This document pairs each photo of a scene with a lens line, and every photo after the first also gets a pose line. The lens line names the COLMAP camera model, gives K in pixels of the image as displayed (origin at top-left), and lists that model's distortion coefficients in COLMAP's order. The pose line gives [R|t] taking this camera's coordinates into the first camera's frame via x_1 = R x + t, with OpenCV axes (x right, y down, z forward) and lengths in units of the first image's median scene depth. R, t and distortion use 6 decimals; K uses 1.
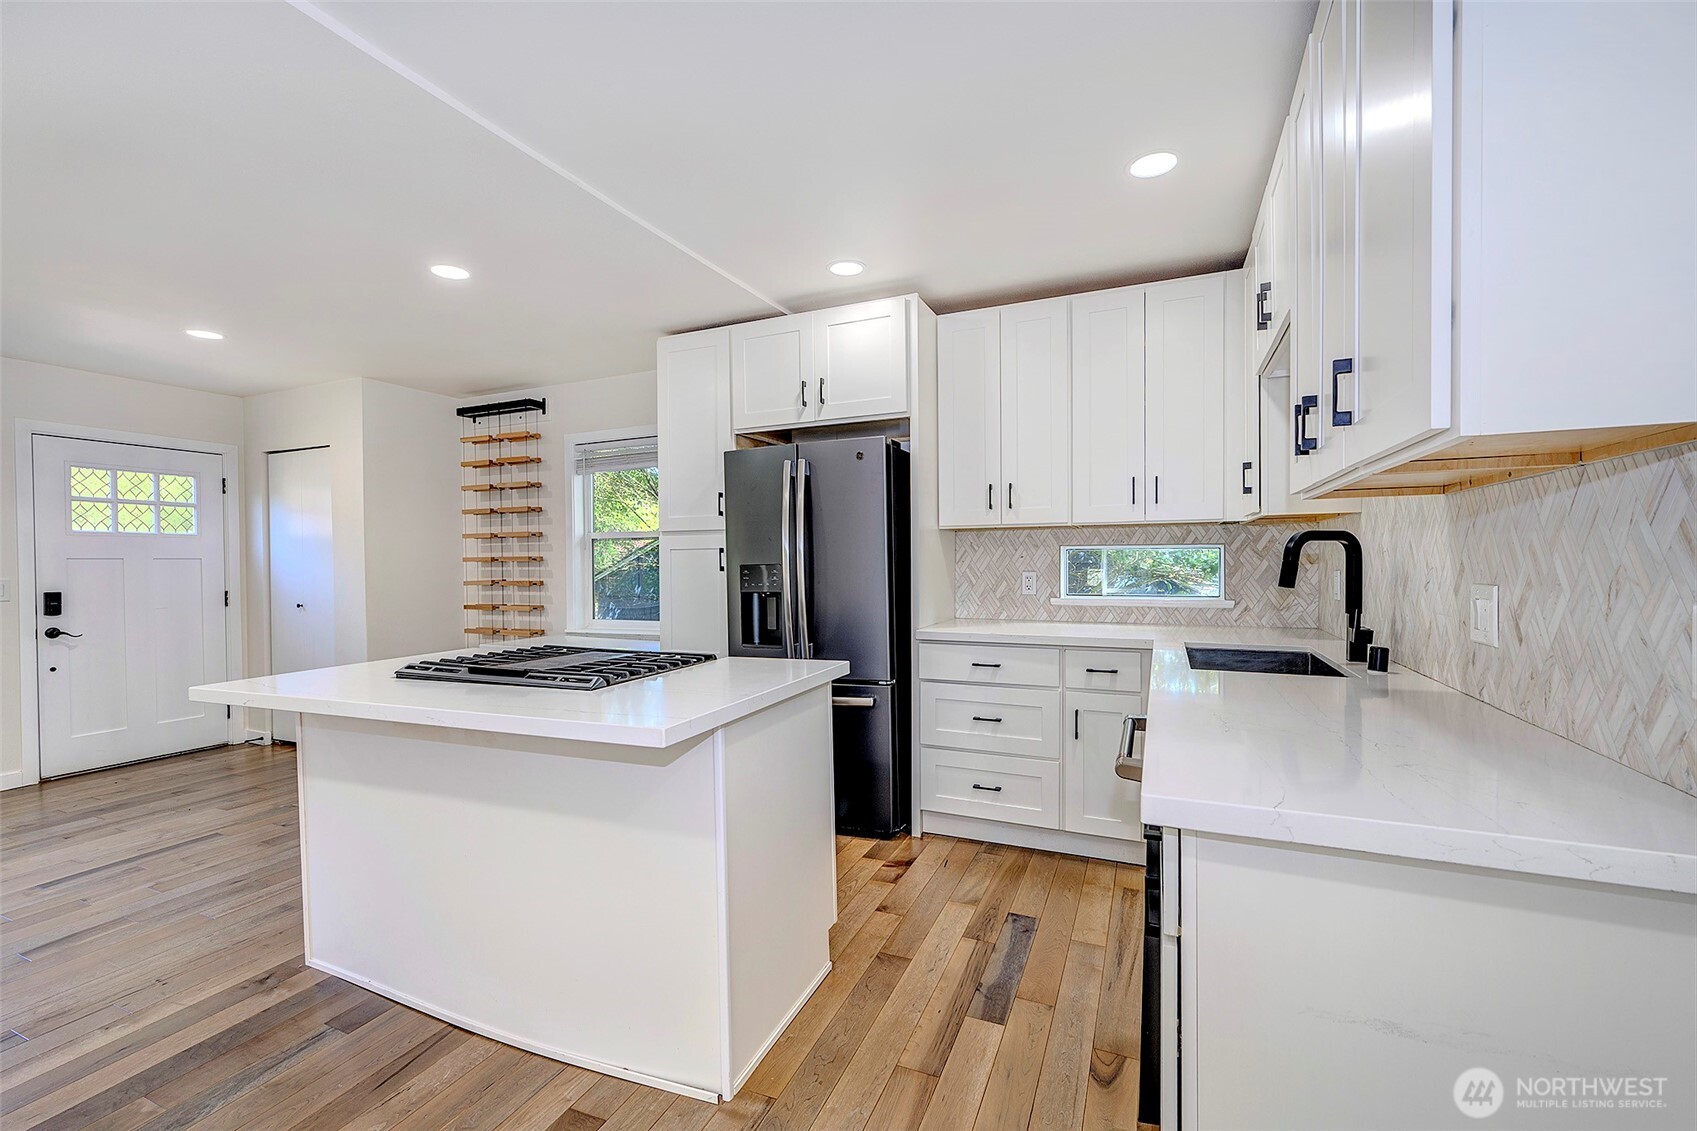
lens RADIAL K [[708.6, 0, 847.4], [0, 708.6, 571.6], [0, 0, 1]] dist [0.000986, 0.000173]
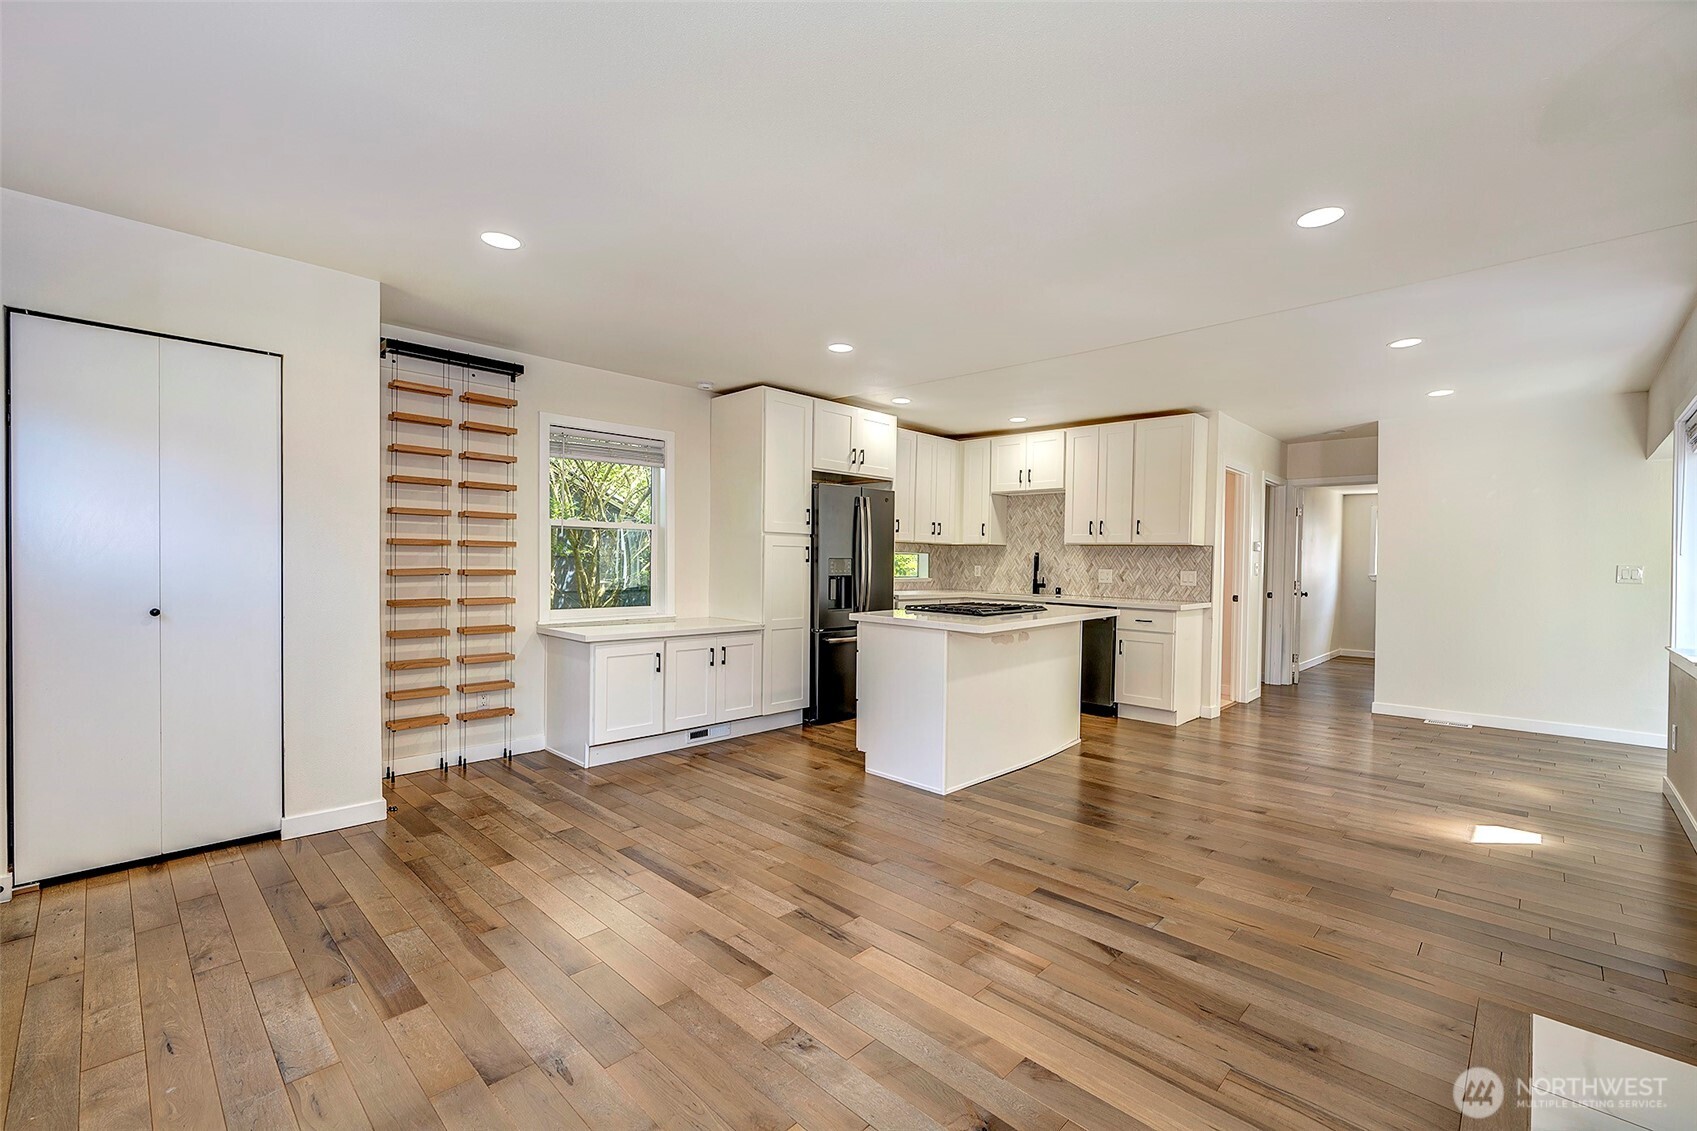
lens RADIAL K [[719.7, 0, 848.5], [0, 719.7, 565.5], [0, 0, 1]] dist [-0.001098, -0.000264]
pose [[0.343284, 0.008507, 0.939193, -1.282869], [-0.007378, 0.999953, -0.006361, 0.012738], [-0.939203, -0.004745, 0.343330, 0.333566]]
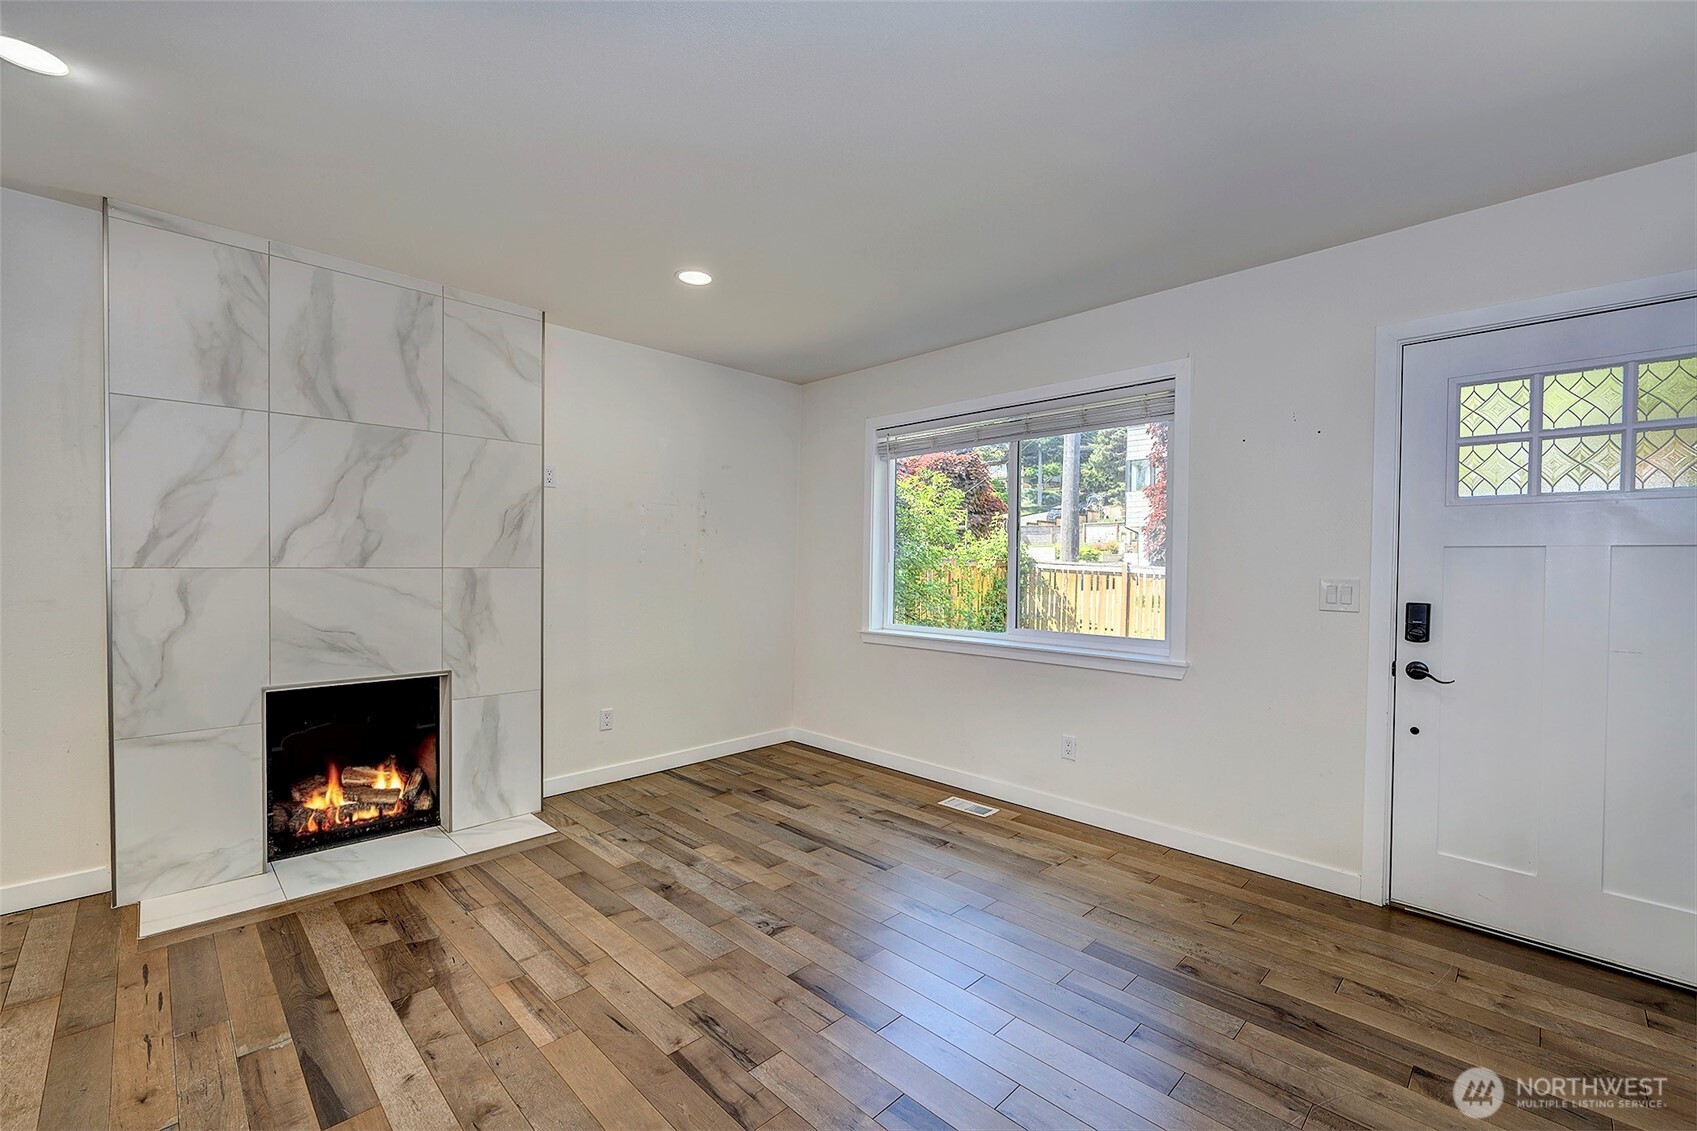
lens RADIAL K [[719.7, 0, 848.5], [0, 719.7, 565.5], [0, 0, 1]] dist [-0.001098, -0.000264]
pose [[-0.358122, 0.009545, -0.933626, -0.379599], [-0.018385, 0.999682, 0.017272, -0.004104], [0.933494, 0.023351, -0.357833, 0.765341]]
